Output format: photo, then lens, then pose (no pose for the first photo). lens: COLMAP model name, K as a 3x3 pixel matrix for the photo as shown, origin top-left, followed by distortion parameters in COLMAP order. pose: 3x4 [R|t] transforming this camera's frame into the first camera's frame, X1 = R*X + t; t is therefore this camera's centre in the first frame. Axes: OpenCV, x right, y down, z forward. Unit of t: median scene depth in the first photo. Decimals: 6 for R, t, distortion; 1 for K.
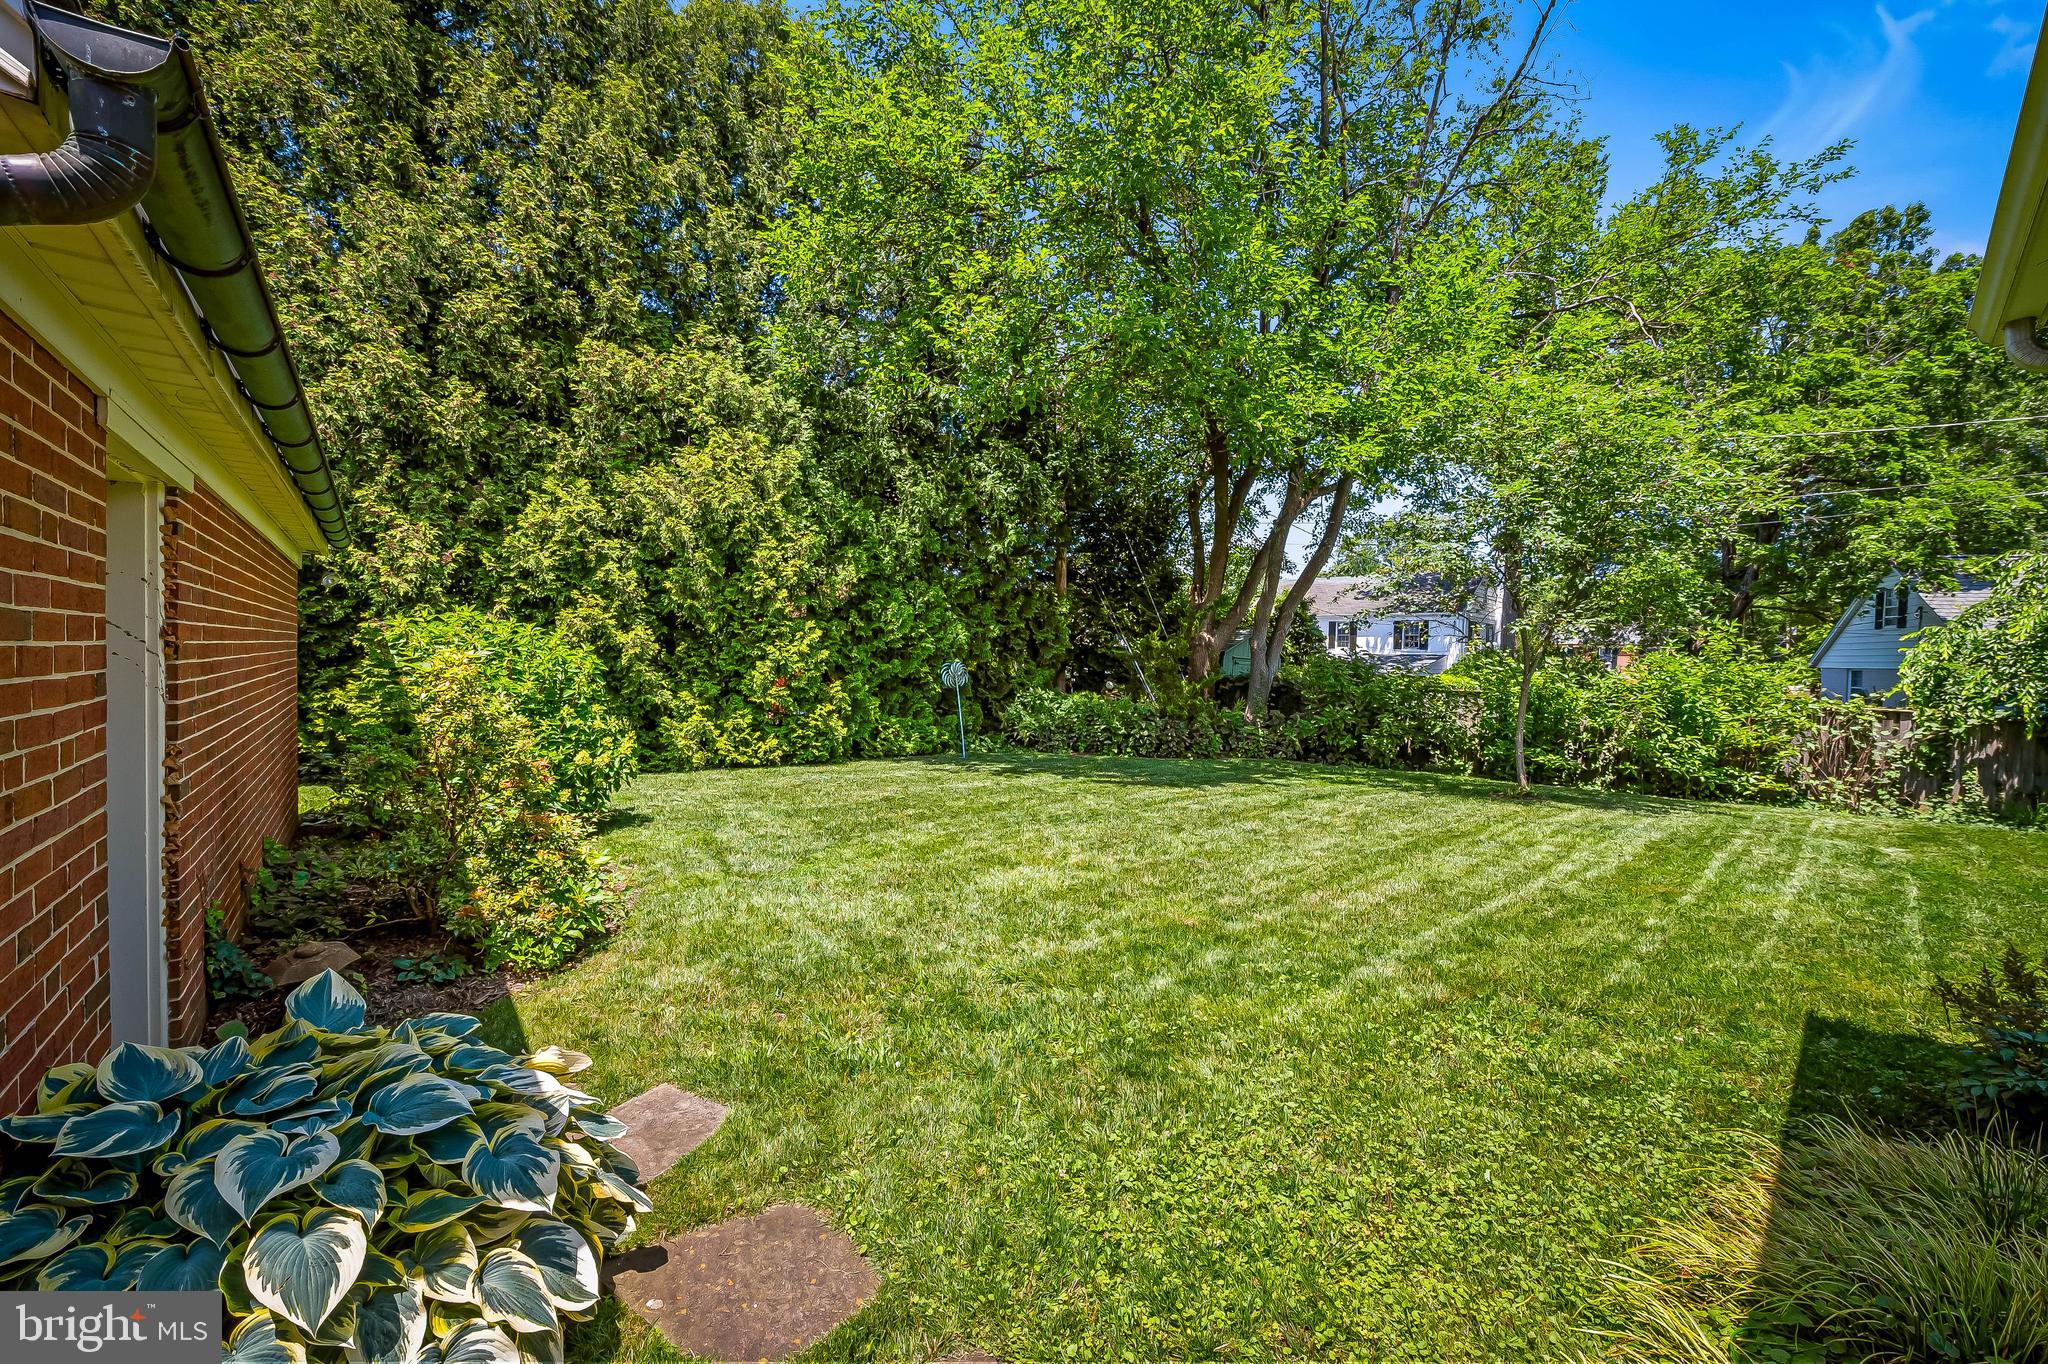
lens RADIAL K [[797.6, 0, 1023.1], [0, 797.6, 674.3], [0, 0, 1]] dist [-0.002980, -0.000125]
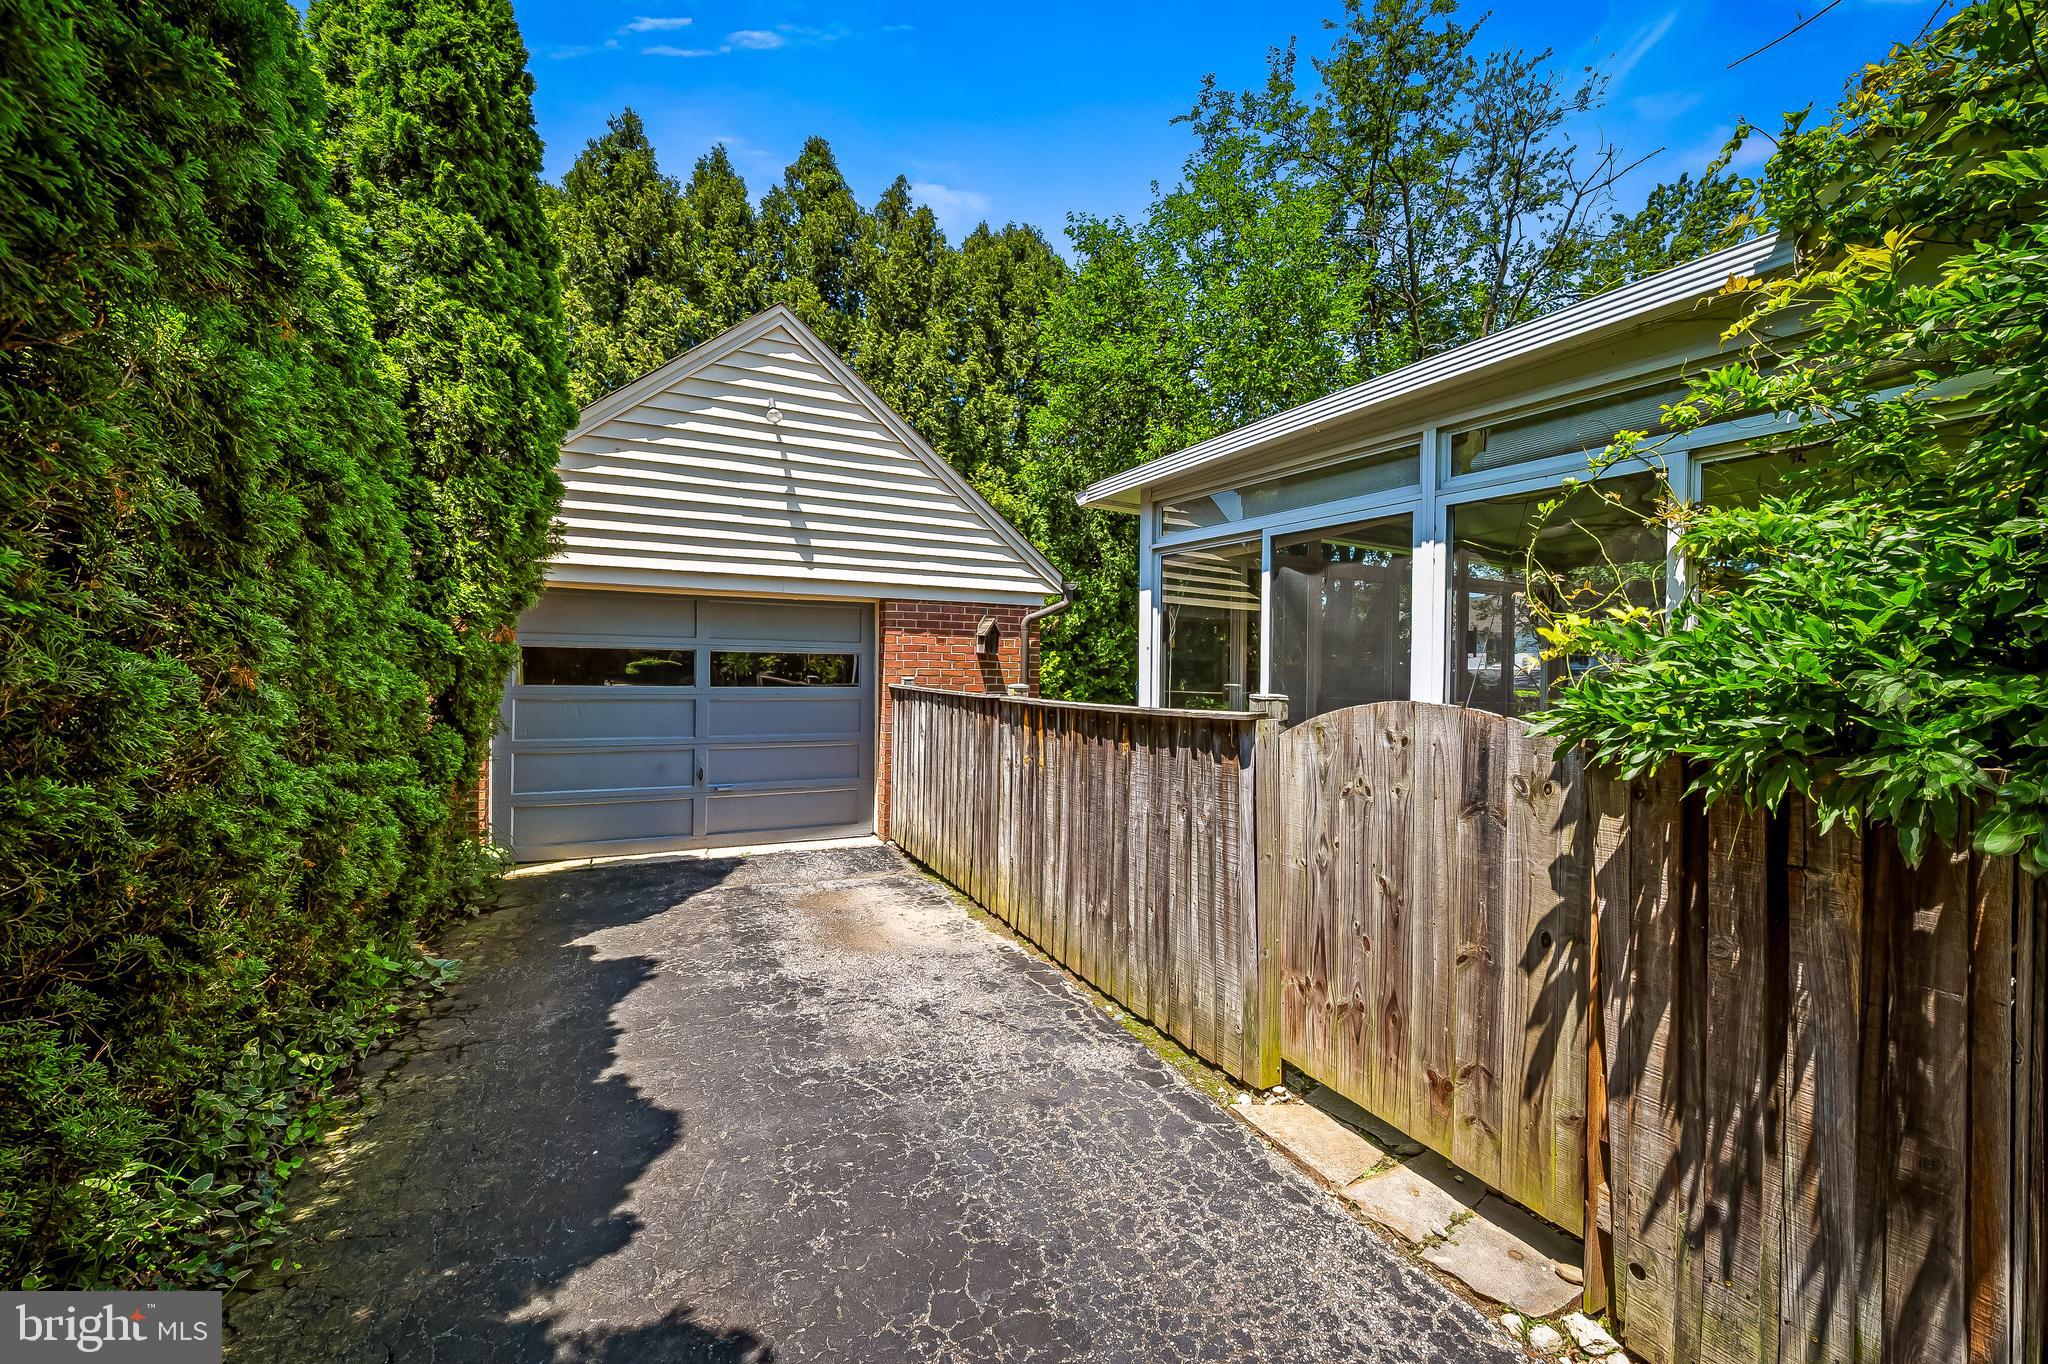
lens RADIAL K [[797.6, 0, 1029.5], [0, 797.6, 672.8], [0, 0, 1]] dist [-0.002980, -0.000125]
pose [[0.982510, -0.010149, -0.185931, -0.022238], [0.004734, 0.999552, -0.029541, 0.017805], [0.186147, 0.028144, 0.982119, -0.478179]]
